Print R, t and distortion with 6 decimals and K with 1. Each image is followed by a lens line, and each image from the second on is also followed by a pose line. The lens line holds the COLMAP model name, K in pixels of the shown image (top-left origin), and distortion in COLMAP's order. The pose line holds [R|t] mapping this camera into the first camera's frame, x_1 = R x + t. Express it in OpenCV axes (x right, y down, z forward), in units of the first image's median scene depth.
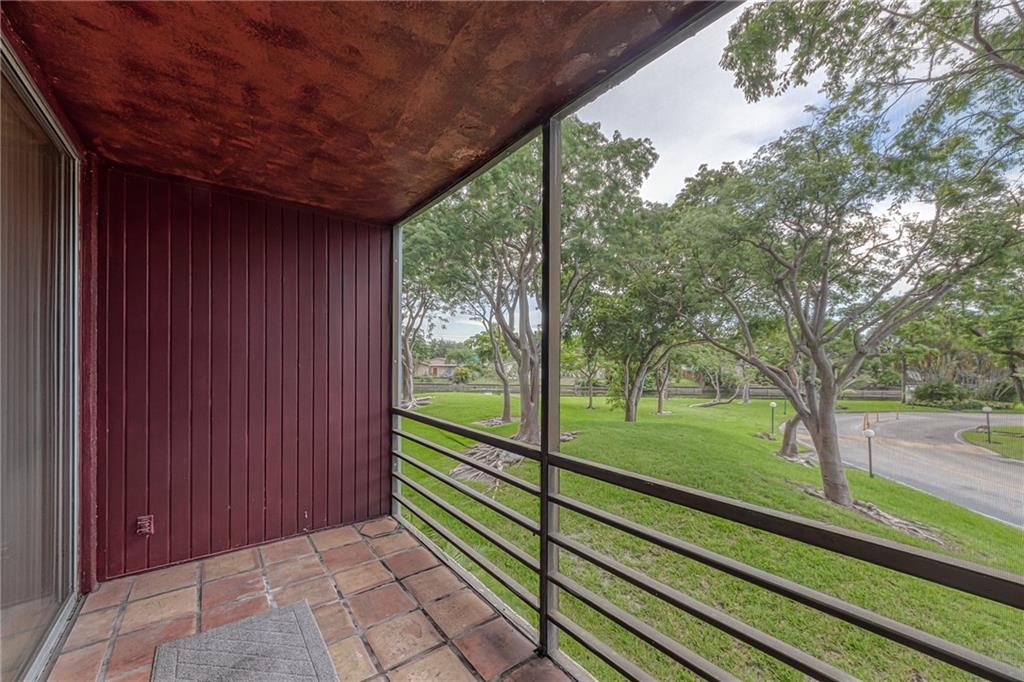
lens RADIAL K [[398.1, 0, 506.0], [0, 398.1, 358.8], [0, 0, 1]] dist [0.001979, -0.001693]
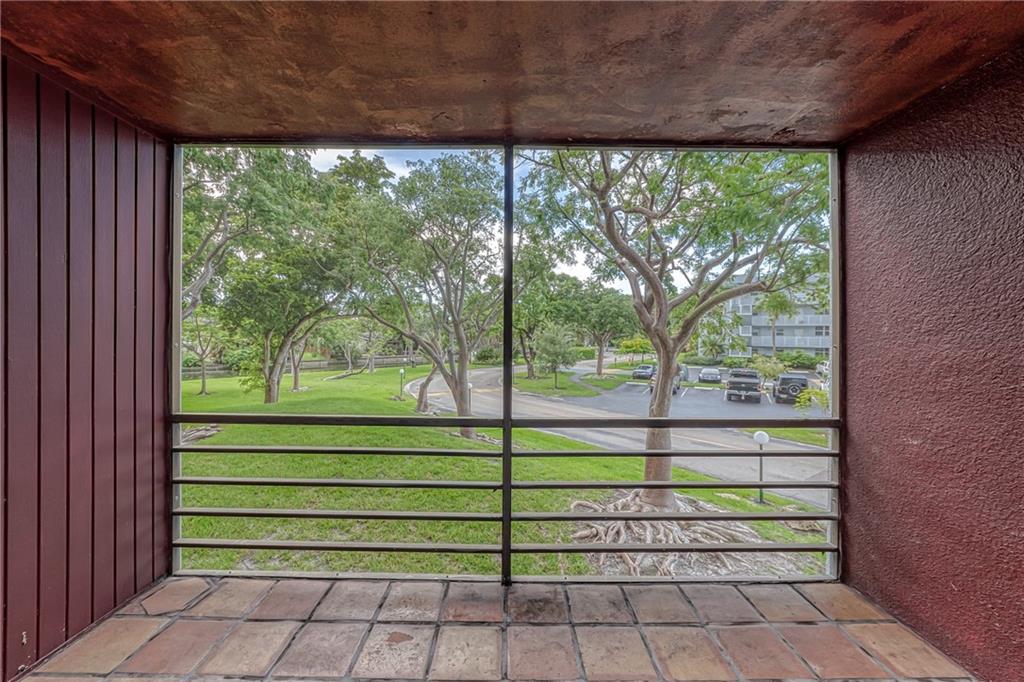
lens RADIAL K [[398.1, 0, 512.4], [0, 398.1, 336.3], [0, 0, 1]] dist [0.001979, -0.001693]
pose [[0.597776, -0.006728, 0.801635, -0.104201], [-0.002812, 0.999941, 0.010489, -0.003373], [-0.801658, -0.008525, 0.597722, 0.031960]]
